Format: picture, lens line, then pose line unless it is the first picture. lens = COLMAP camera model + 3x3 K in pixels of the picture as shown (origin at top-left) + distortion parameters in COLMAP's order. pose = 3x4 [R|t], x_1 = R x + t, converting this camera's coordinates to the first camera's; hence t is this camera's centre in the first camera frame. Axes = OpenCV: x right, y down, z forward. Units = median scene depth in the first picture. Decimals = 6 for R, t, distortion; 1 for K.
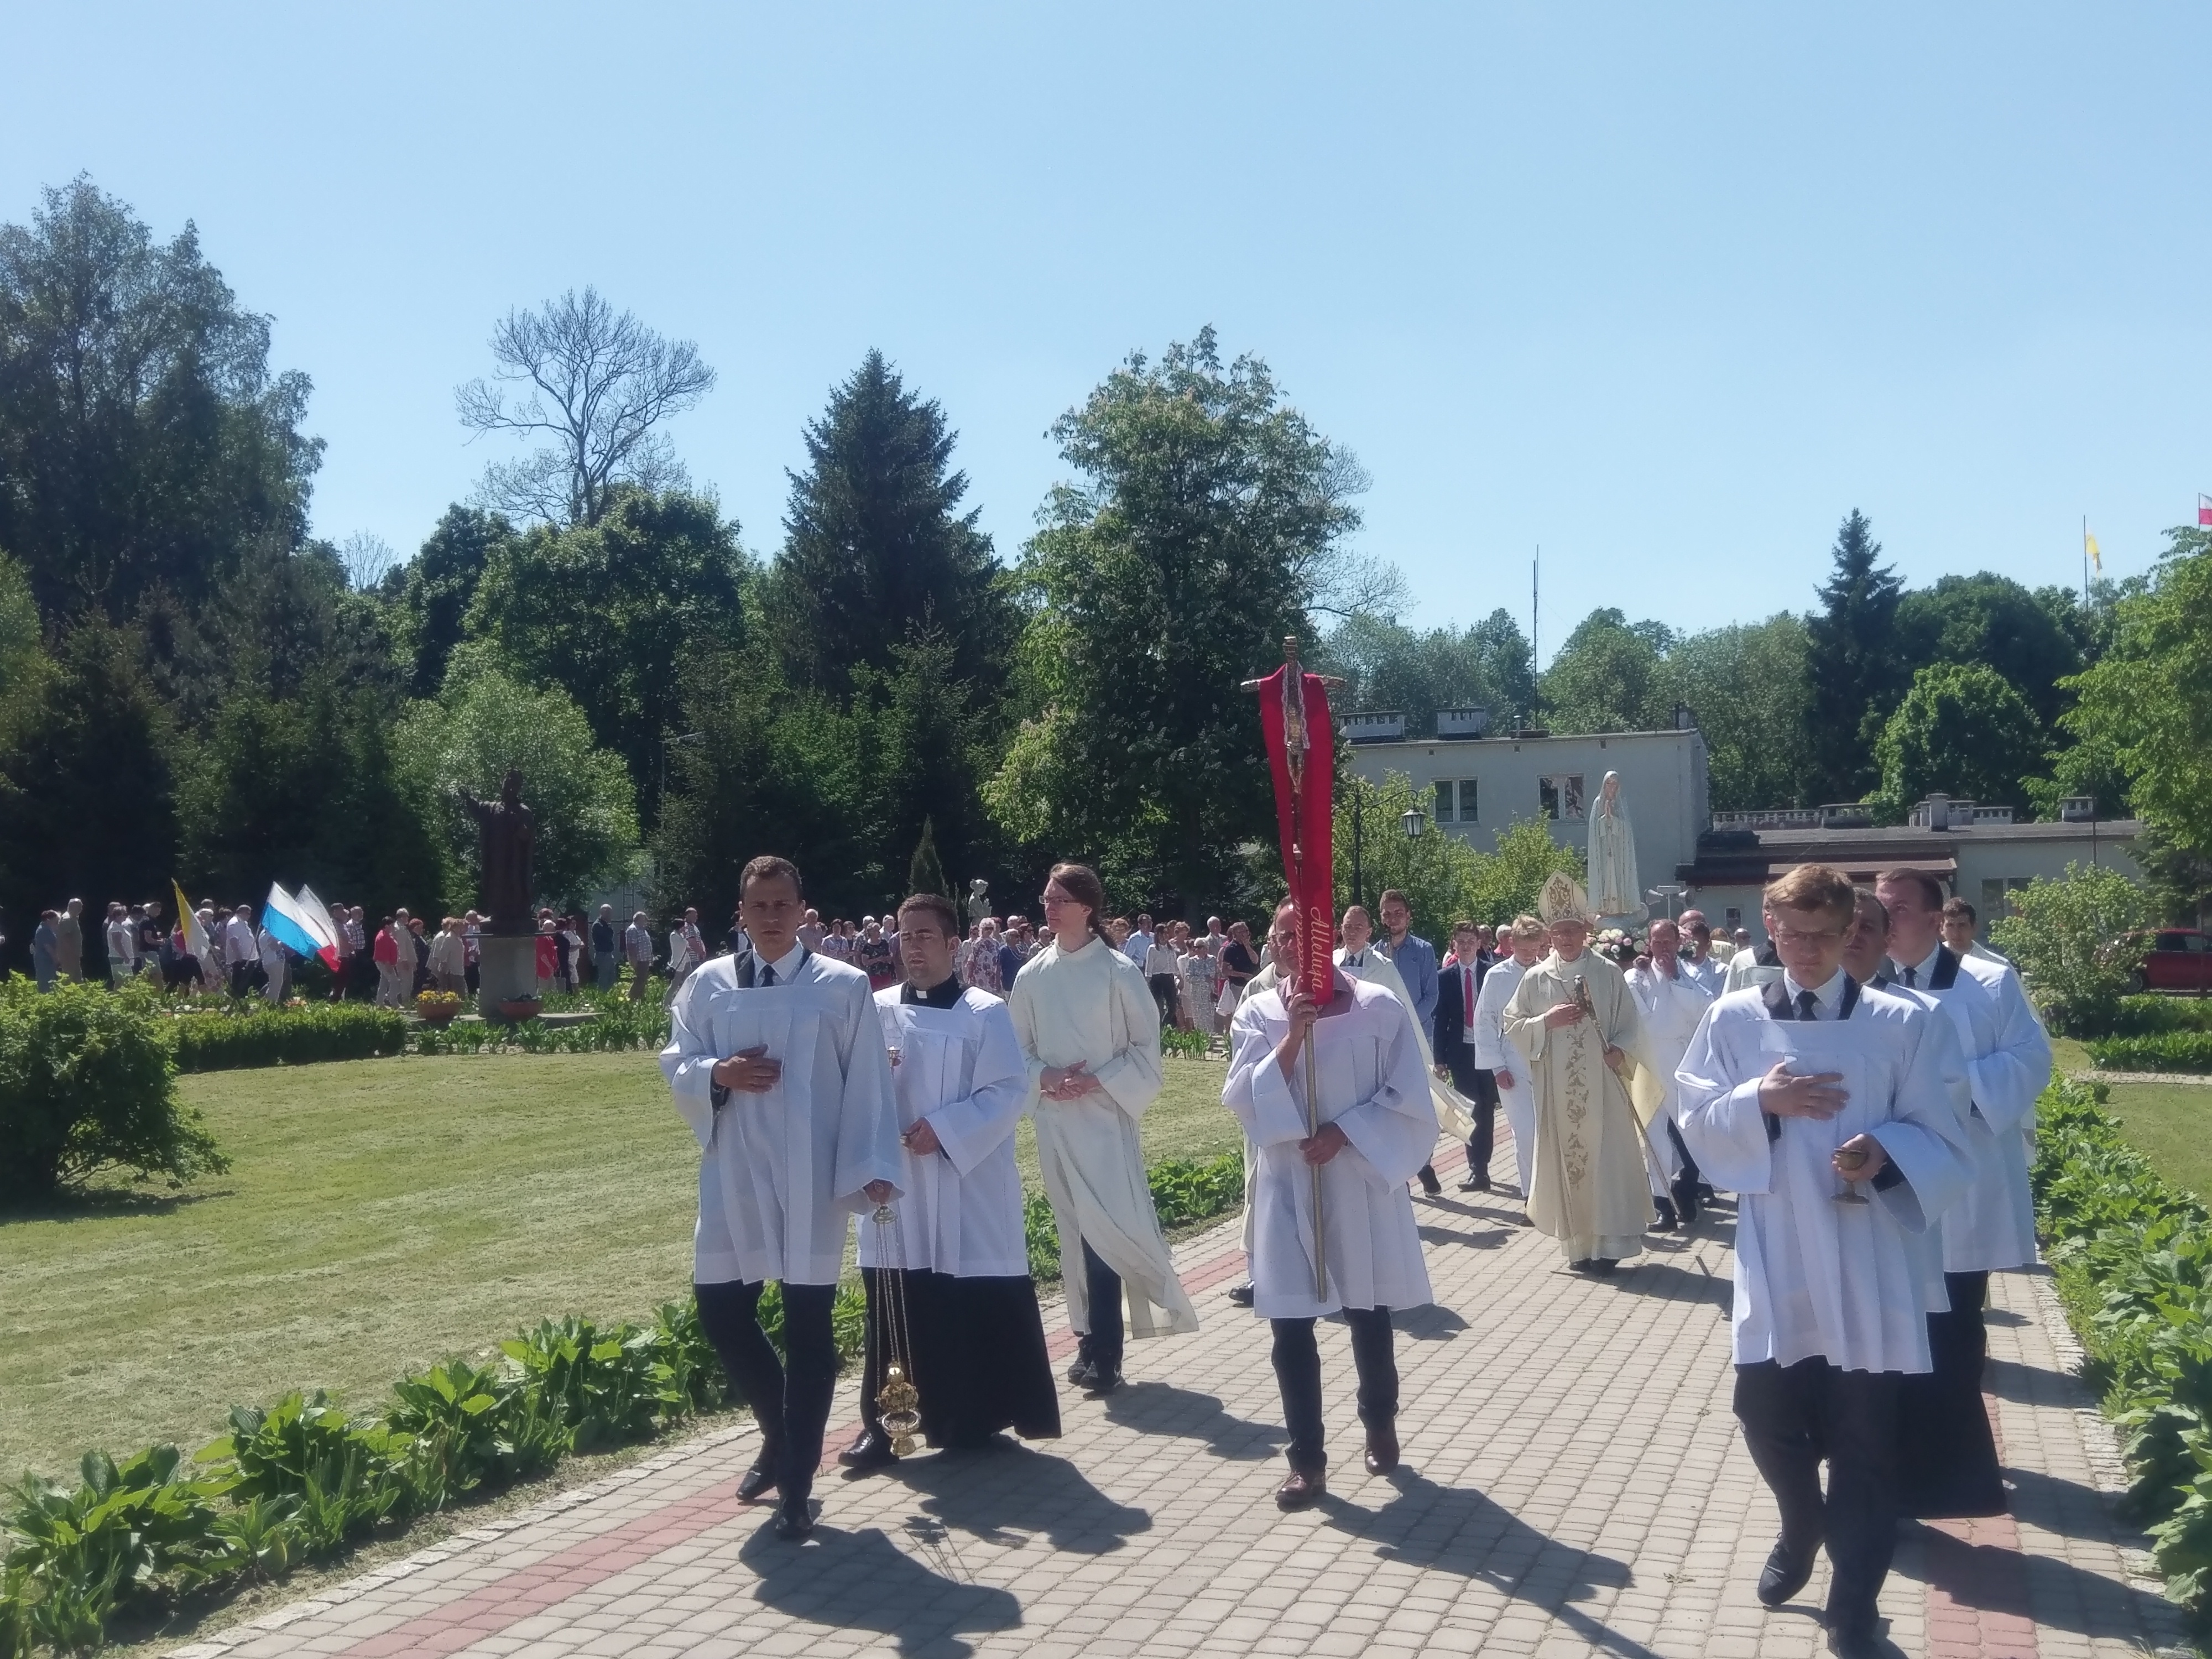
lens RADIAL K [[1669.1, 0, 997.1], [0, 1669.1, 825.6], [0, 0, 1]] dist [0.044967, -0.001418]
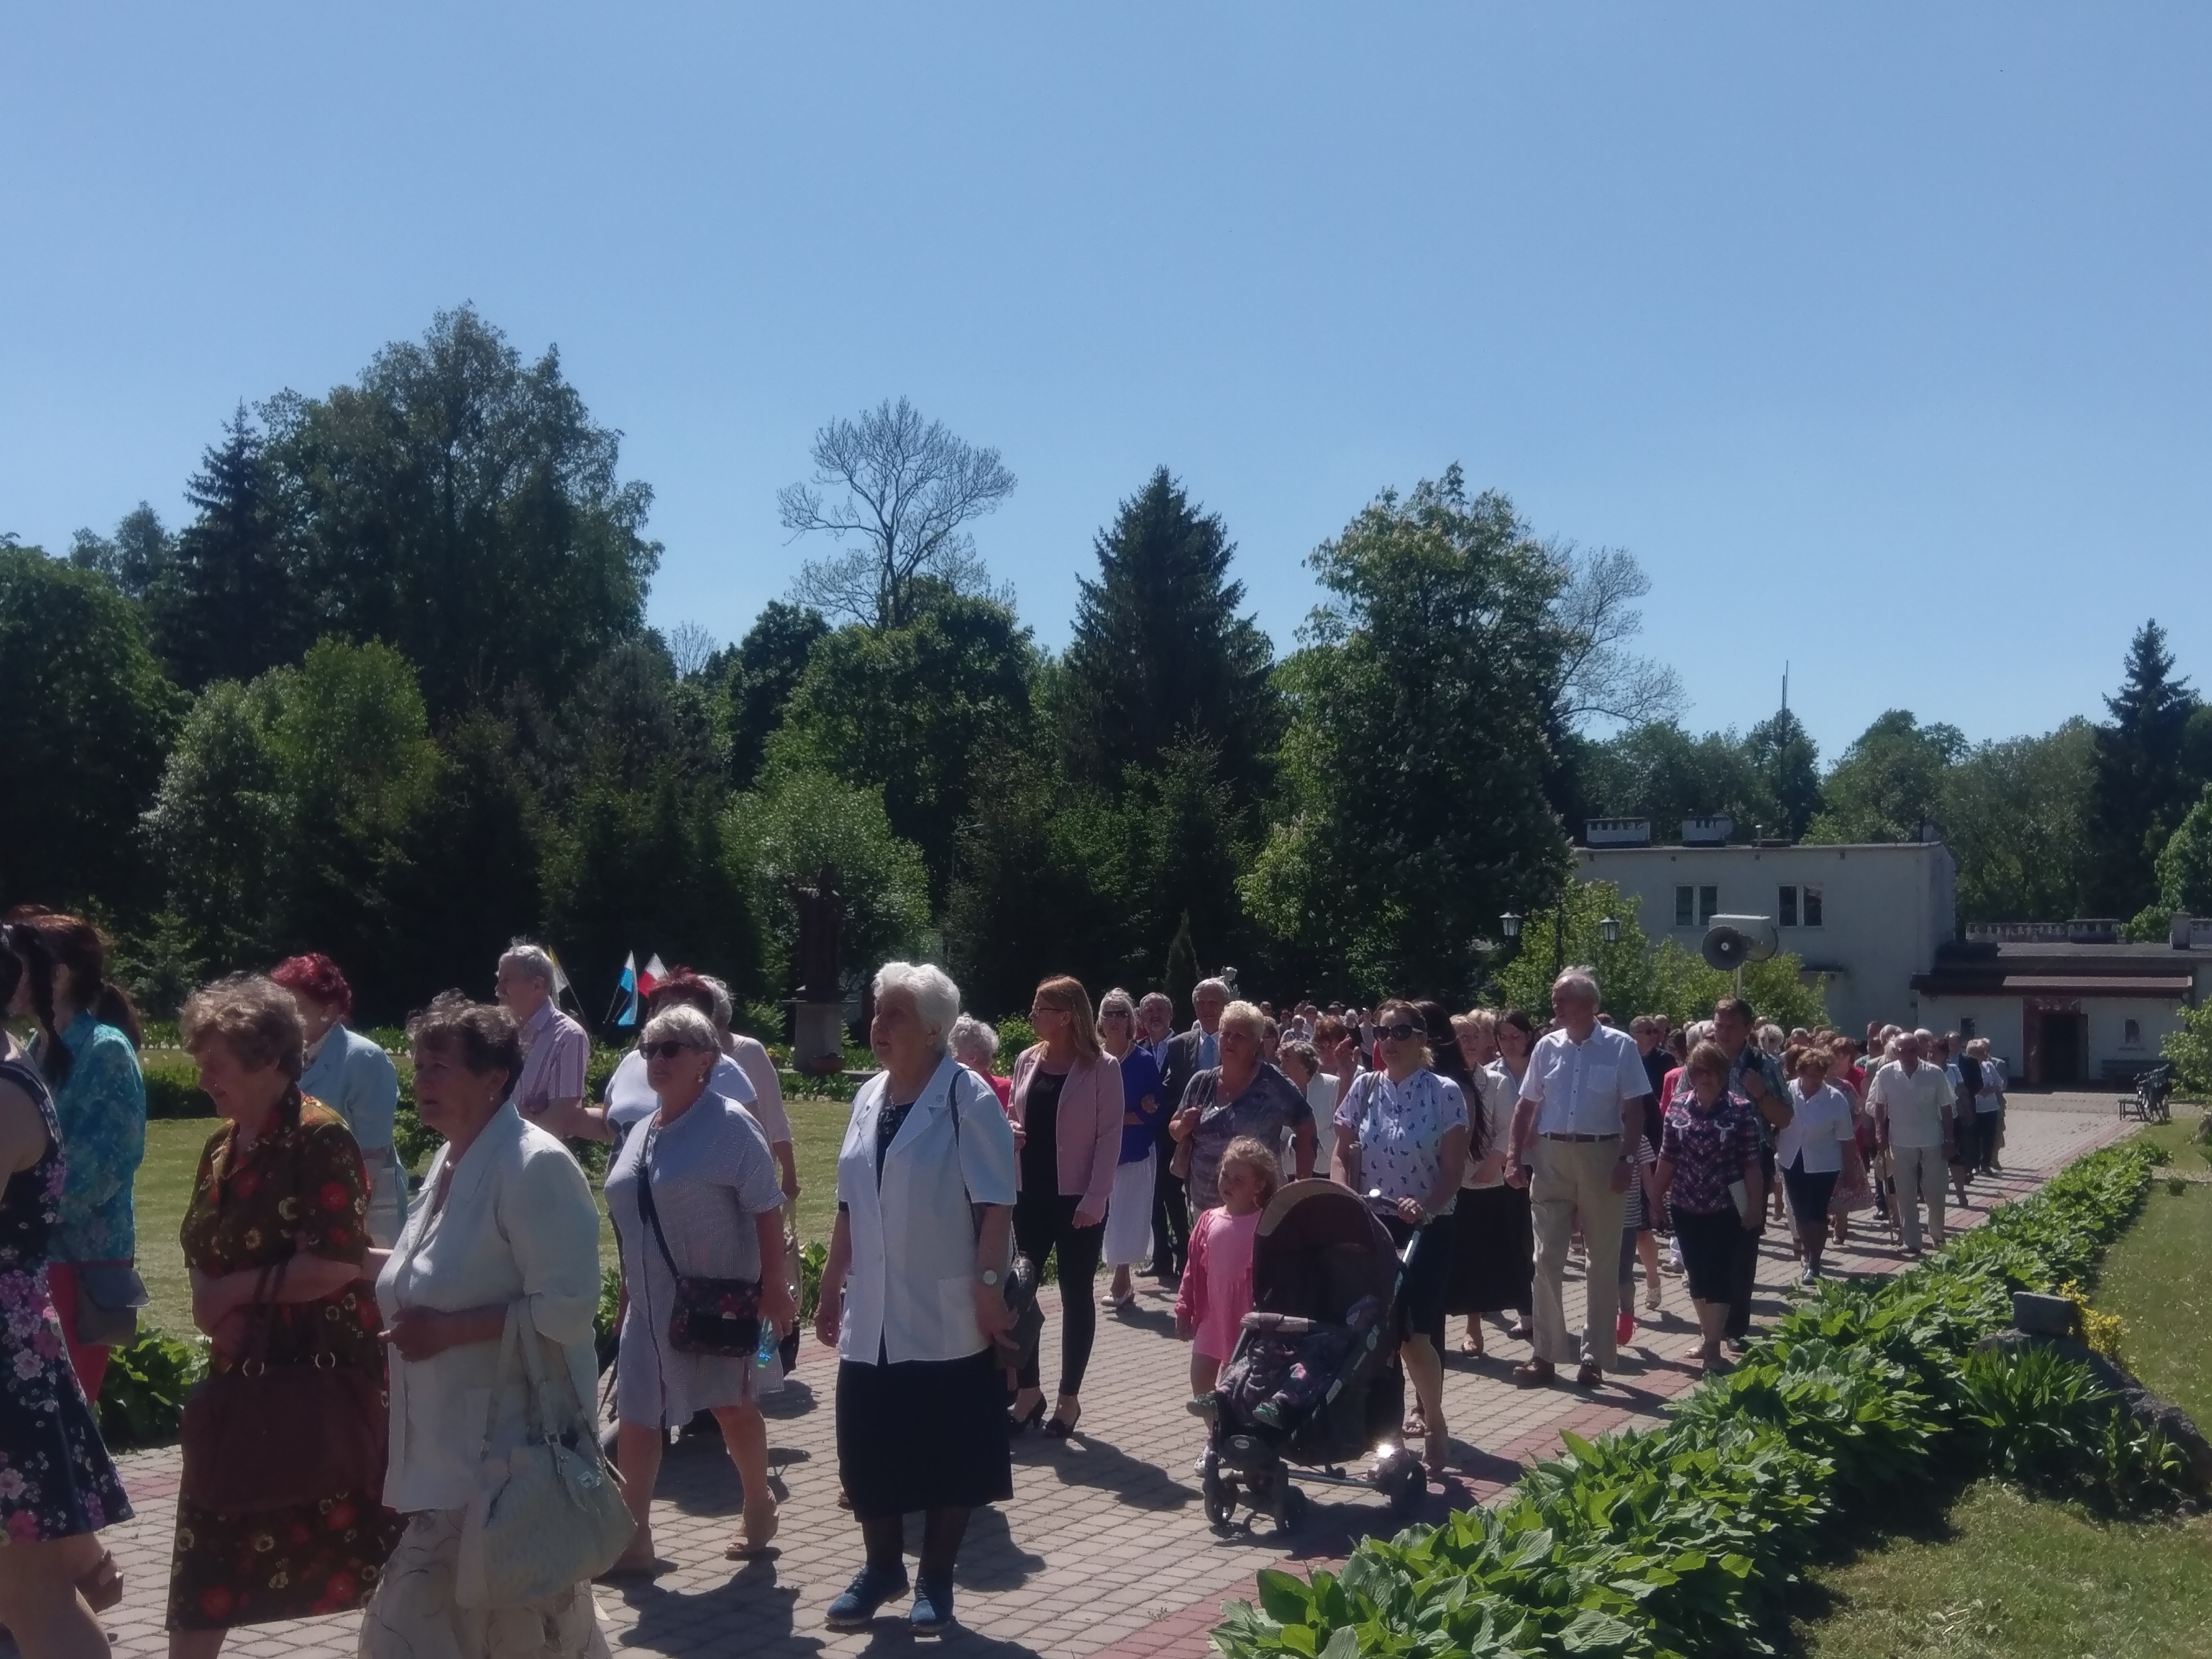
lens RADIAL K [[1794.9, 0, 1106.0], [0, 1794.9, 829.5], [0, 0, 1]] dist [0.040682, 0.002621]
pose [[0.992994, 0.022978, -0.115909, 0.030741], [-0.027692, 0.998847, -0.039227, -0.006428], [0.114874, 0.042162, 0.992485, -0.136737]]
